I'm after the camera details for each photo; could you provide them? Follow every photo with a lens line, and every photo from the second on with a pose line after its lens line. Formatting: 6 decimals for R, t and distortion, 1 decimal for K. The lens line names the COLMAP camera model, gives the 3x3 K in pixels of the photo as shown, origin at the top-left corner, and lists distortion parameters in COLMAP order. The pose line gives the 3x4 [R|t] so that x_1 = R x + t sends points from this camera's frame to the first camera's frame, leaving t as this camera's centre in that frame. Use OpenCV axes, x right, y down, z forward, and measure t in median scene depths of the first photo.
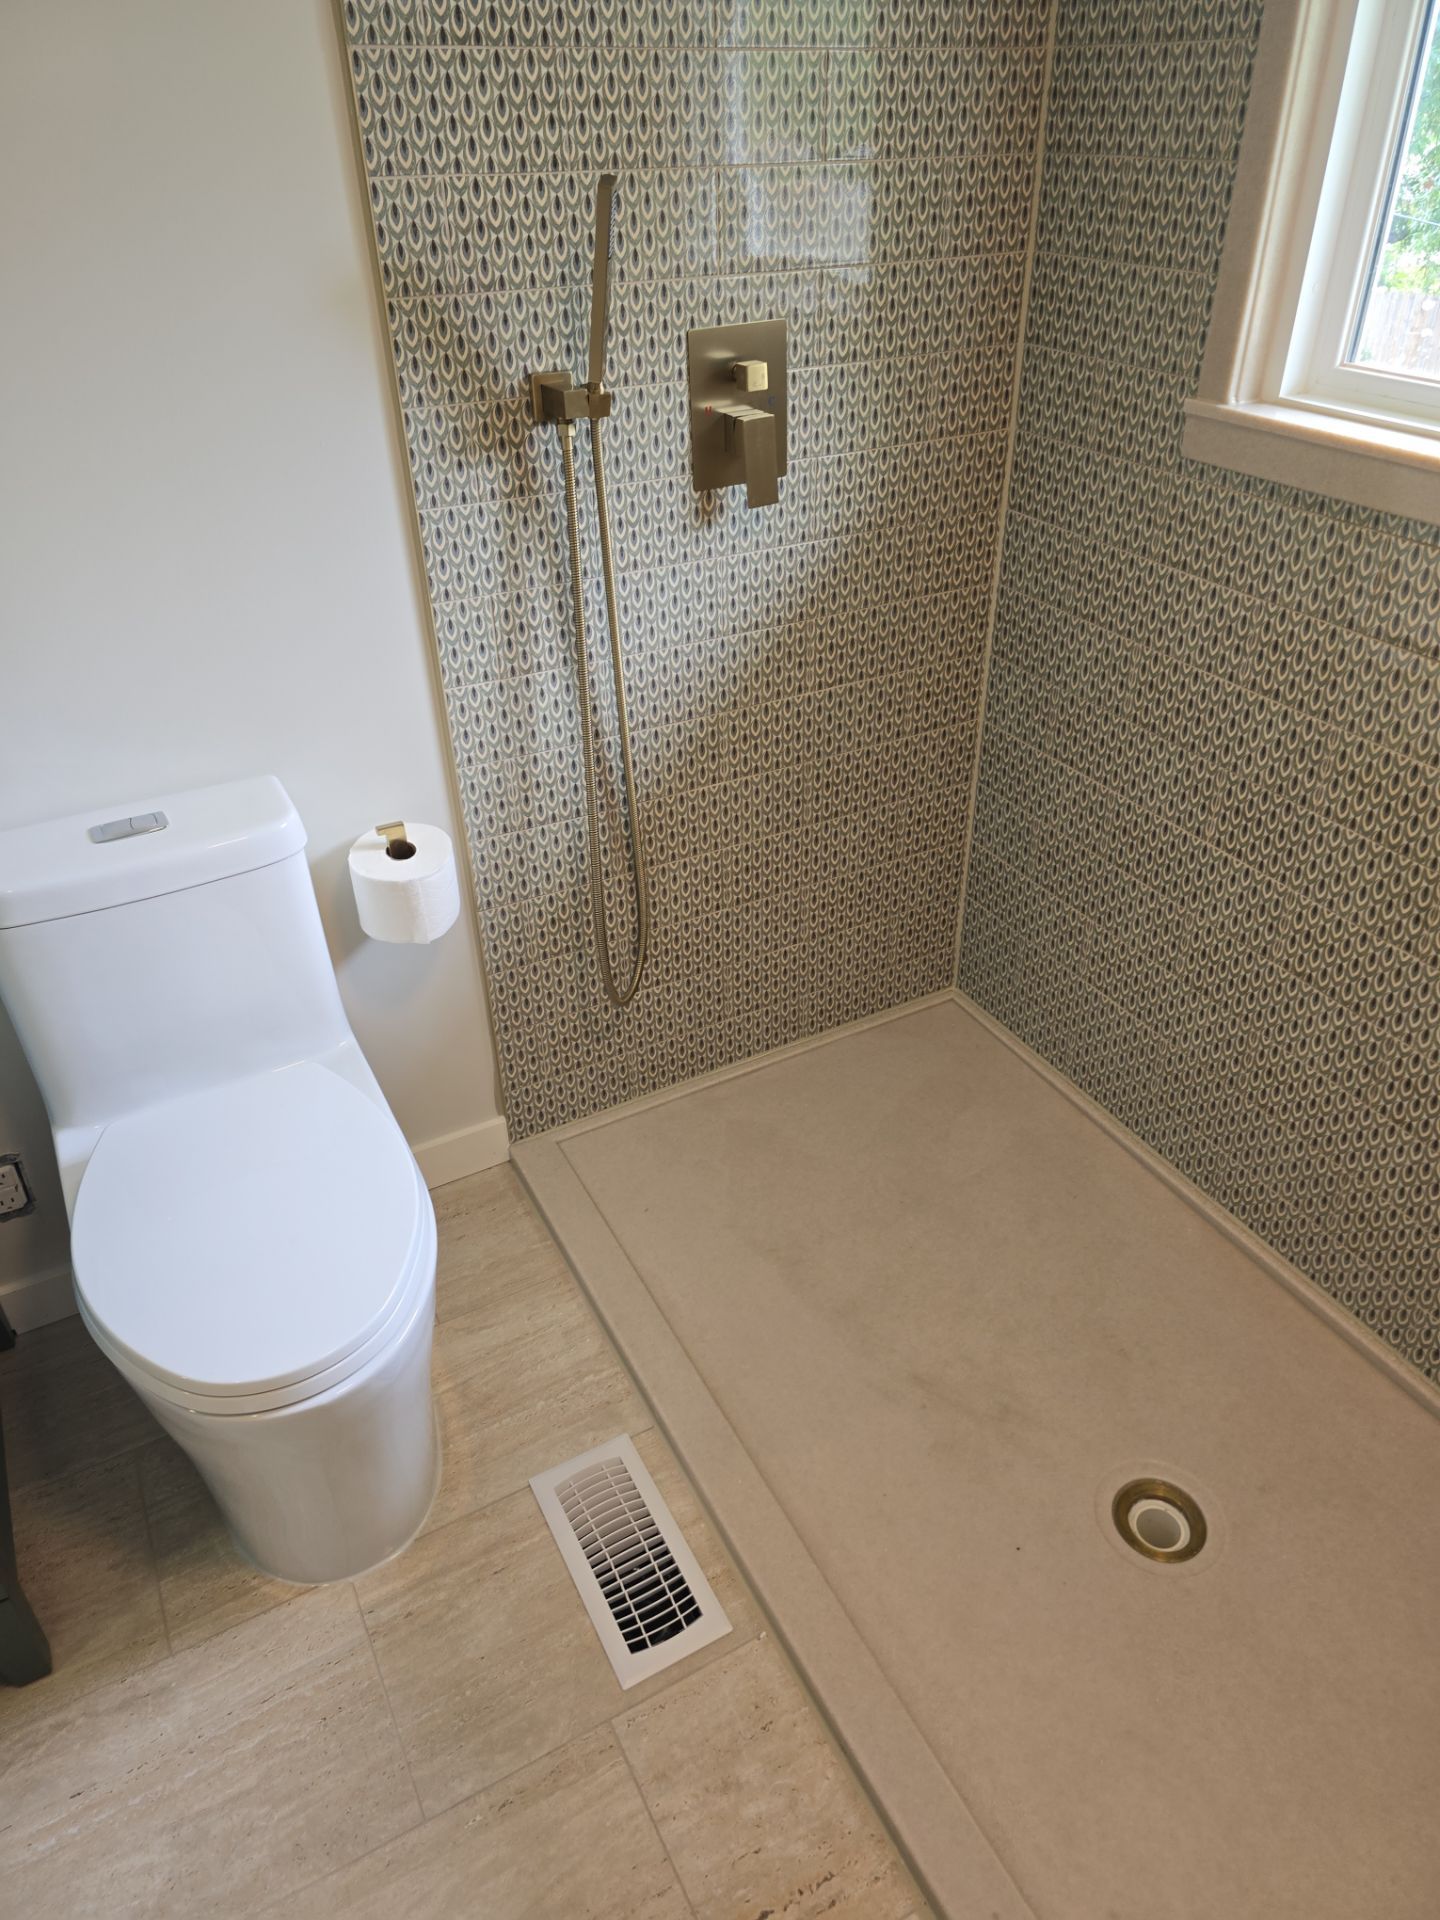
lens RADIAL K [[1276.8, 0, 730.0], [0, 1276.8, 958.4], [0, 0, 1]] dist [0.038401, -0.033243]
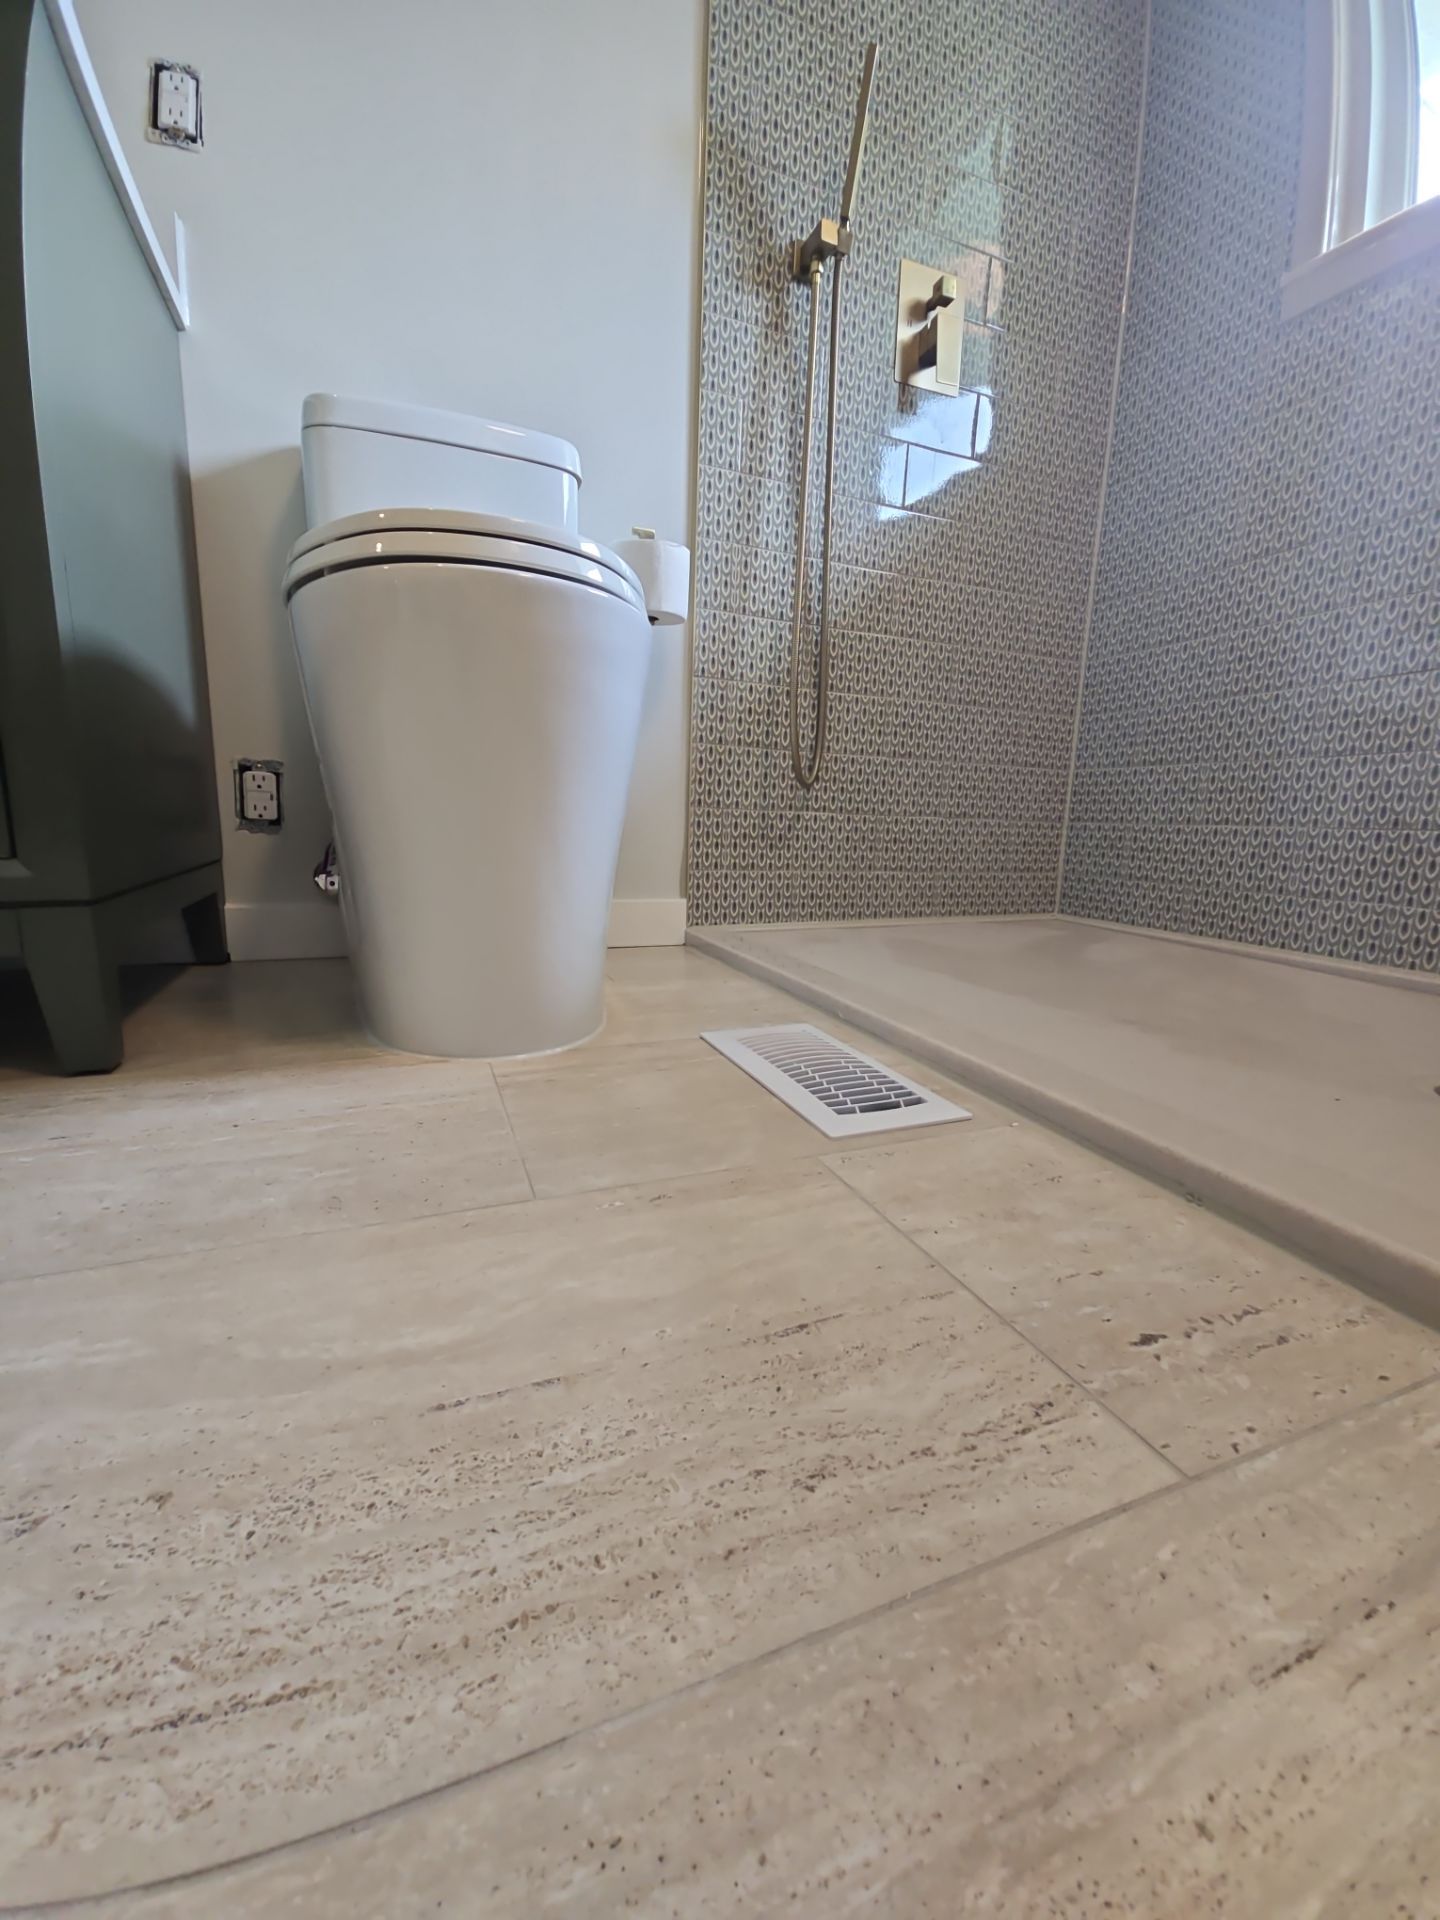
lens RADIAL K [[784.0, 0, 712.4], [0, 784.0, 953.8], [0, 0, 1]] dist [0.012764, -0.000354]
pose [[0.991947, 0.065069, -0.108664, -0.084521], [-0.103404, 0.911481, -0.398133, 0.517030], [0.073139, 0.406163, 0.910869, 0.443065]]
